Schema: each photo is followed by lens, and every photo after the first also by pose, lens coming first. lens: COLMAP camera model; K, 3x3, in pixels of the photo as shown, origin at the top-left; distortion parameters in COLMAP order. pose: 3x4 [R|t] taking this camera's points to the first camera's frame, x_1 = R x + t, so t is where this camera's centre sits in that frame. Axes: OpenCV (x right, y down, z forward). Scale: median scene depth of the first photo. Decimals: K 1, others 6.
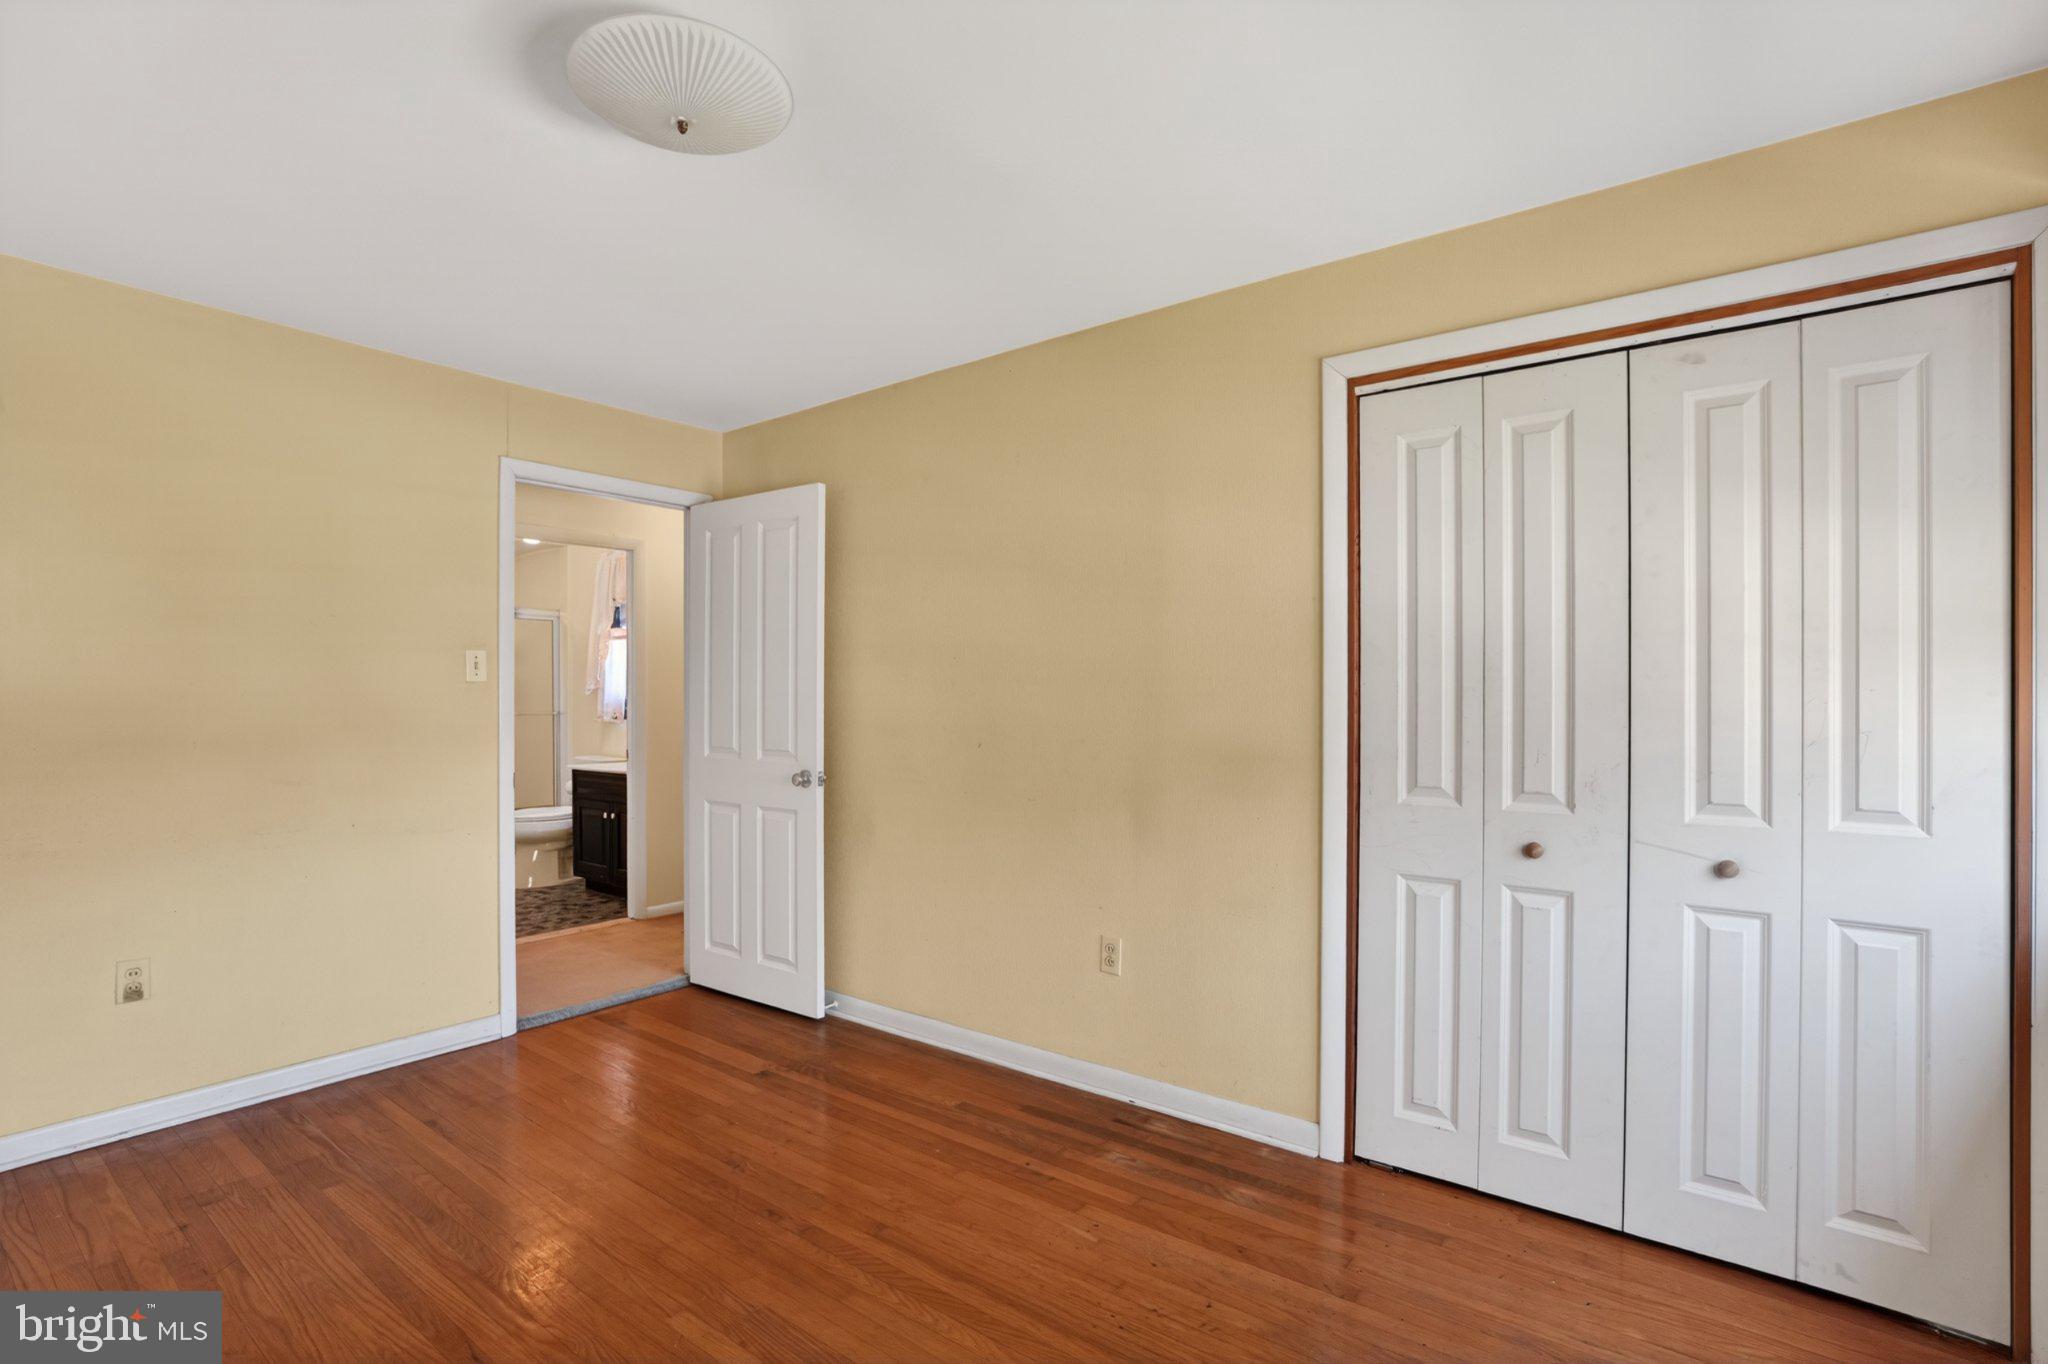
lens RADIAL K [[951.7, 0, 1022.3], [0, 951.7, 702.6], [0, 0, 1]] dist [-0.025387, 0.000450]
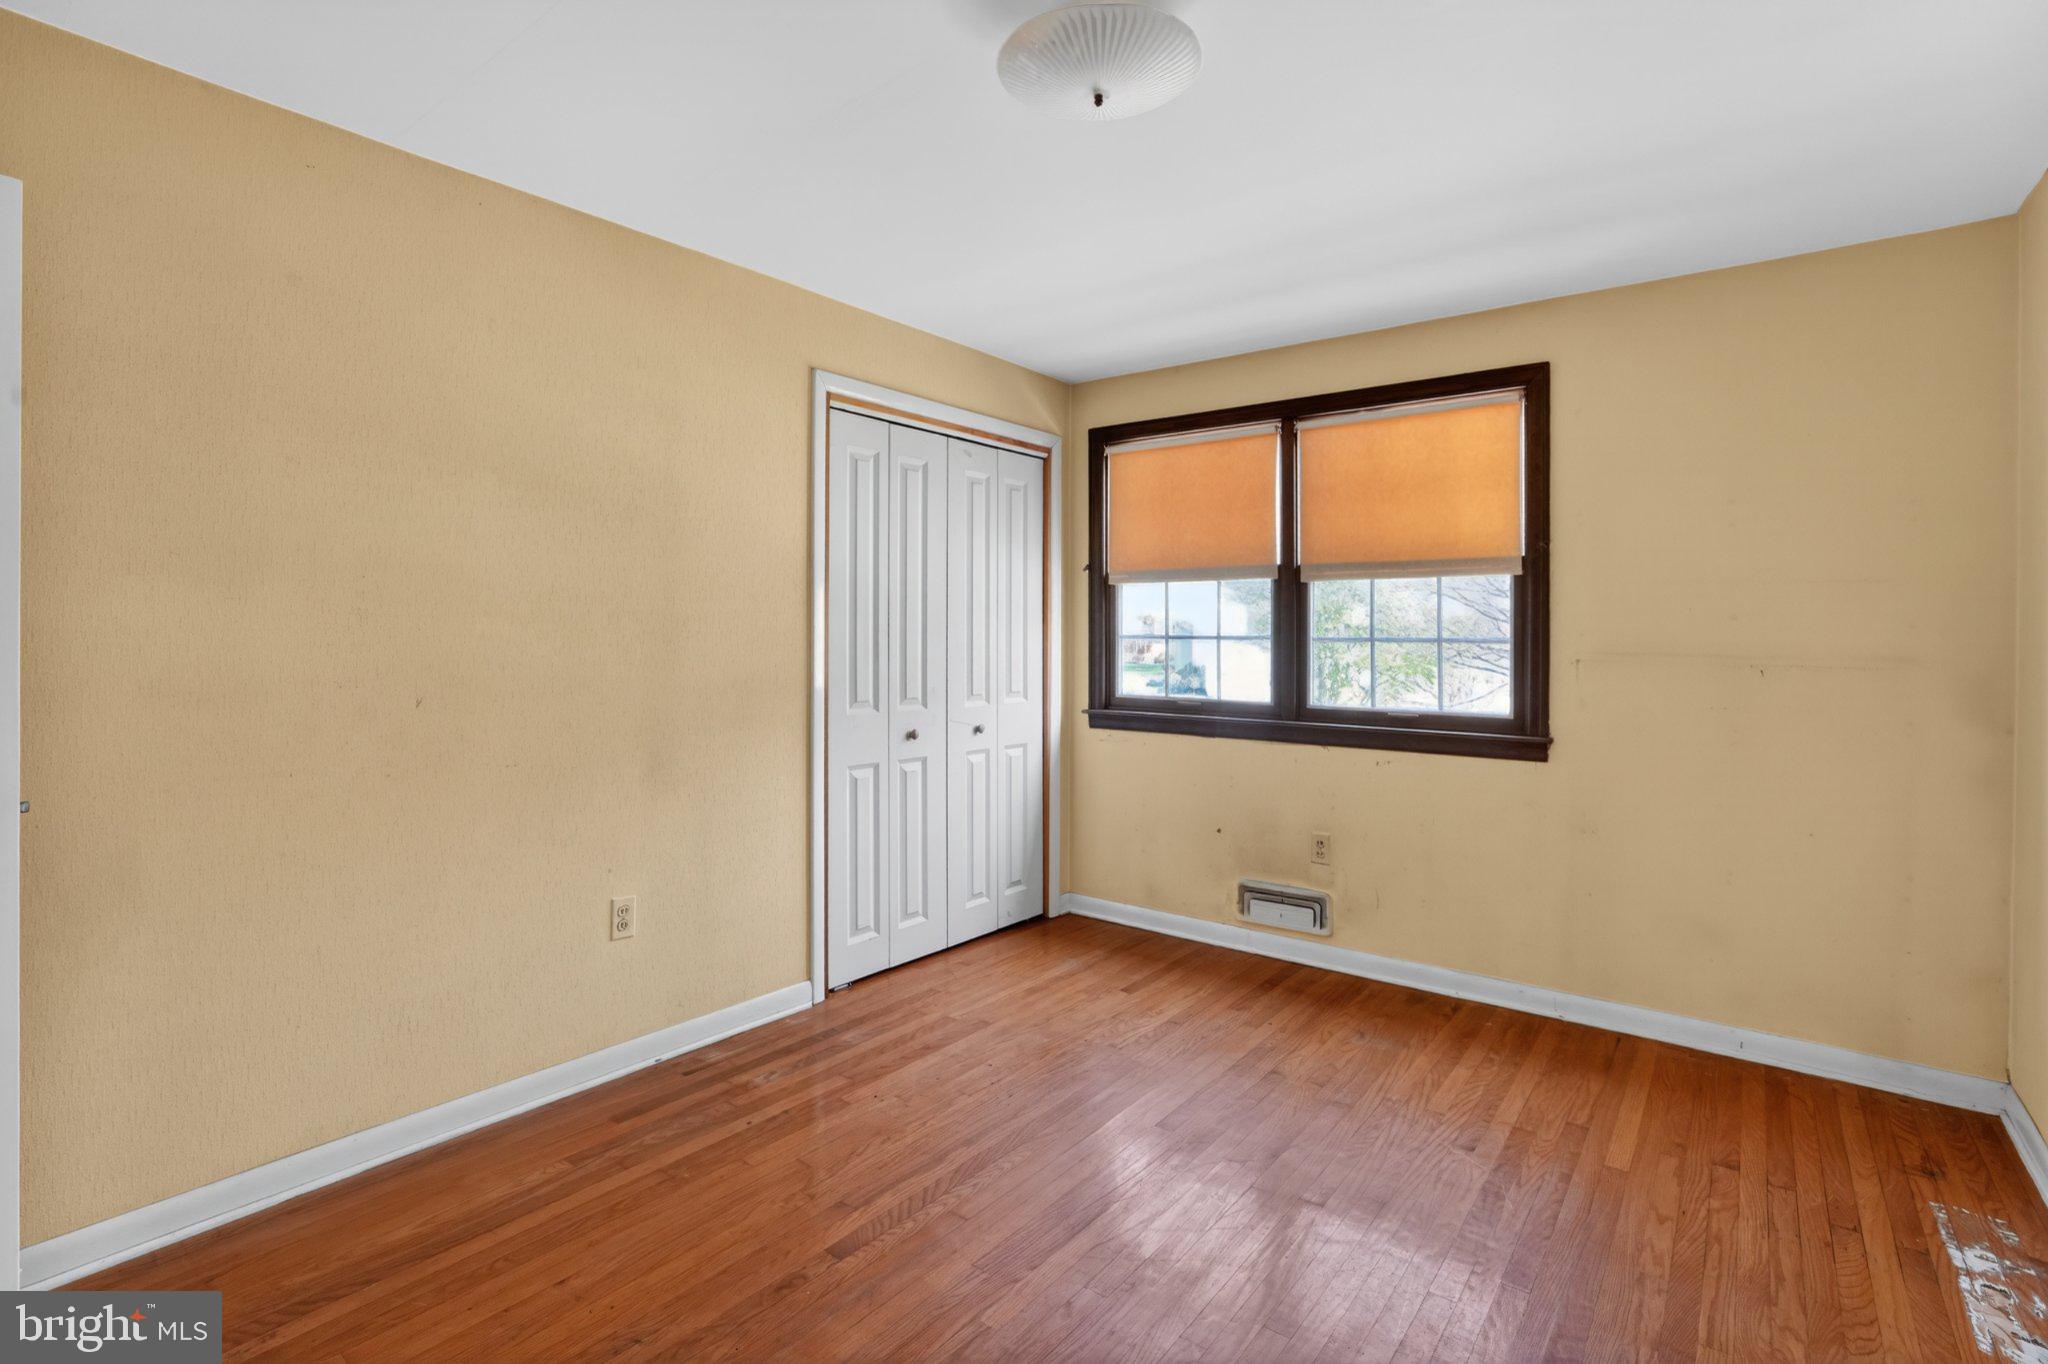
lens RADIAL K [[968.7, 0, 1024.3], [0, 968.7, 622.0], [0, 0, 1]] dist [-0.068532, 0.029176]
pose [[0.006346, 0.016748, 0.999840, -1.002578], [-0.003805, 0.999853, -0.016724, -0.004074], [-0.999973, -0.003699, 0.006409, 0.749894]]
